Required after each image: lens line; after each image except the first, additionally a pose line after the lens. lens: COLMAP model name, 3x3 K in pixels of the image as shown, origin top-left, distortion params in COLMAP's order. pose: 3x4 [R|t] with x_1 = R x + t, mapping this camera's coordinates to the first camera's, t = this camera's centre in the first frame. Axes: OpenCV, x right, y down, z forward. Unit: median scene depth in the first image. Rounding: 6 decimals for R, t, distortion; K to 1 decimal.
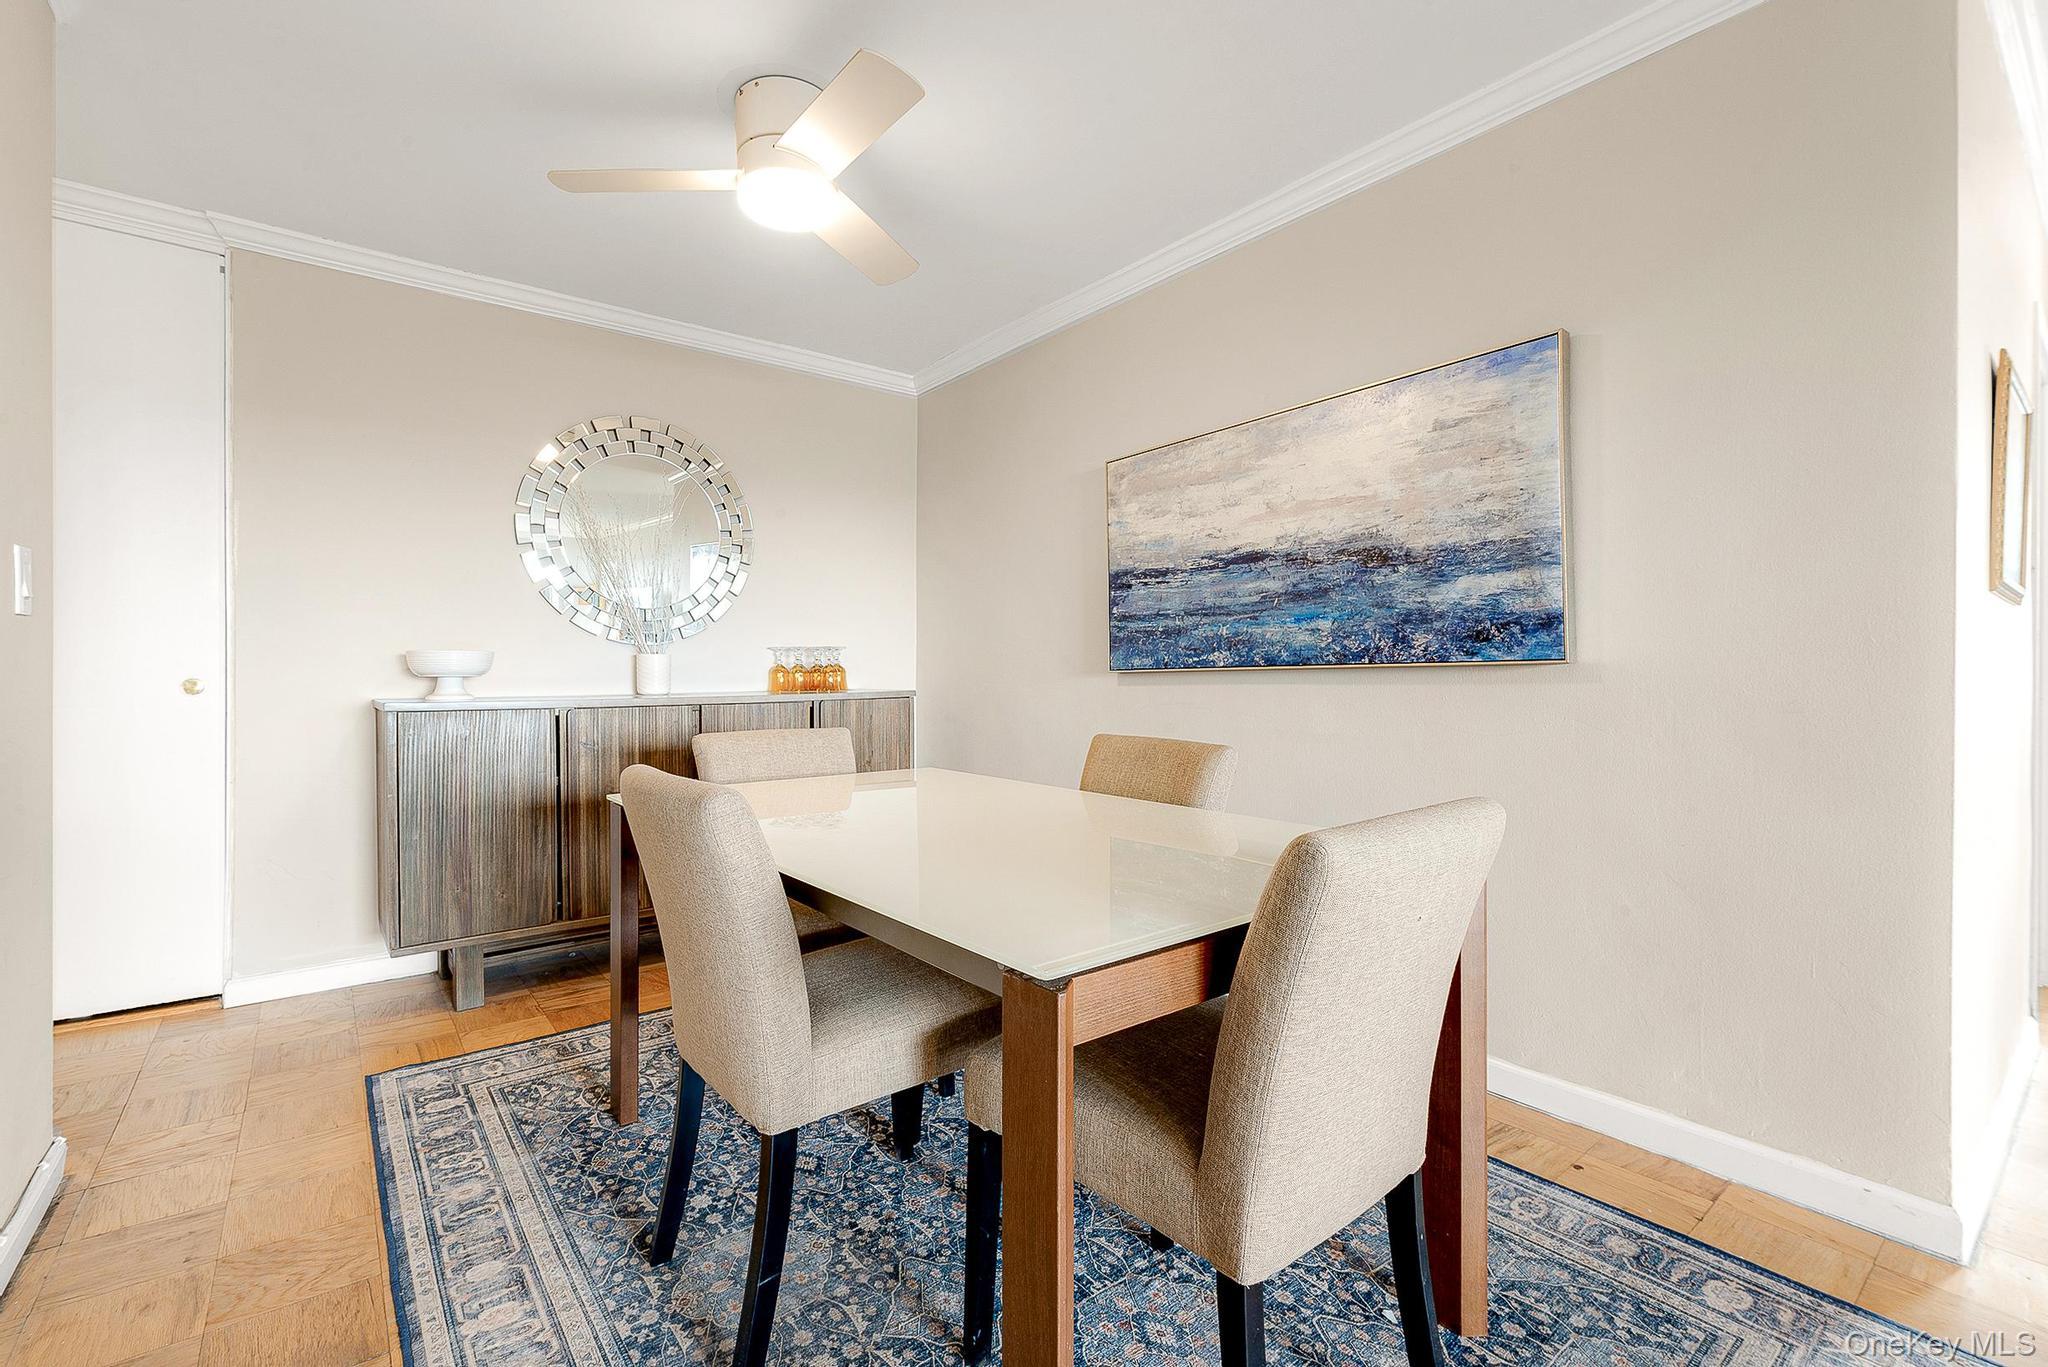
lens RADIAL K [[912.3, 0, 1019.5], [0, 912.3, 679.0], [0, 0, 1]] dist [0.015707, -0.002918]
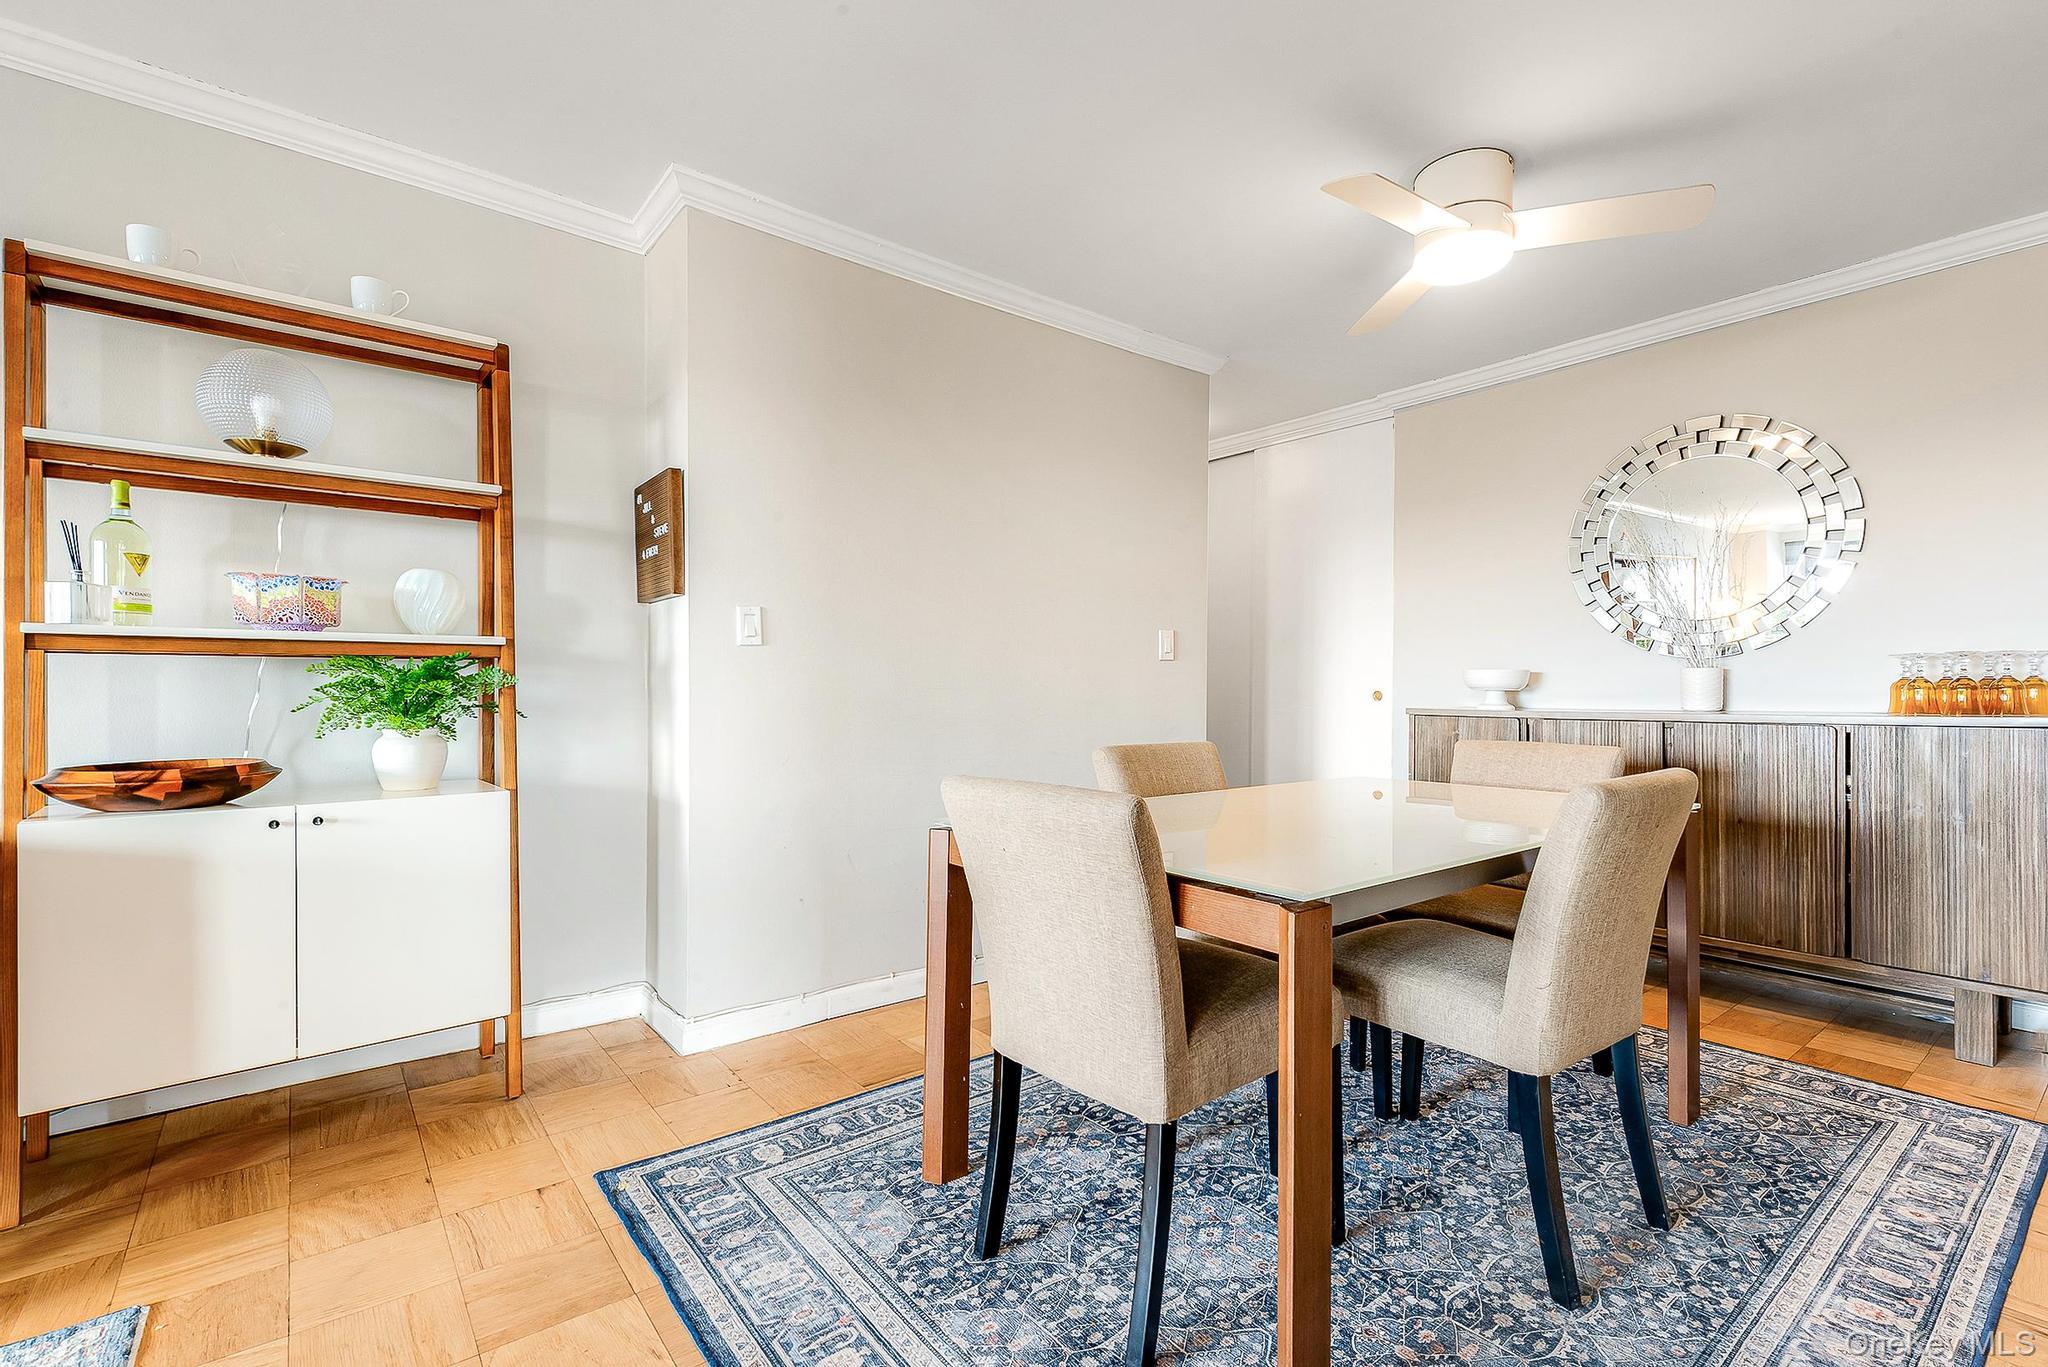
lens RADIAL K [[912.3, 0, 1010.8], [0, 912.3, 688.6], [0, 0, 1]] dist [0.015707, -0.002918]
pose [[0.007839, 0.008860, -0.999930, 0.547953], [-0.002064, 0.999959, 0.008844, -0.013156], [0.999967, 0.001994, 0.007857, 0.286068]]
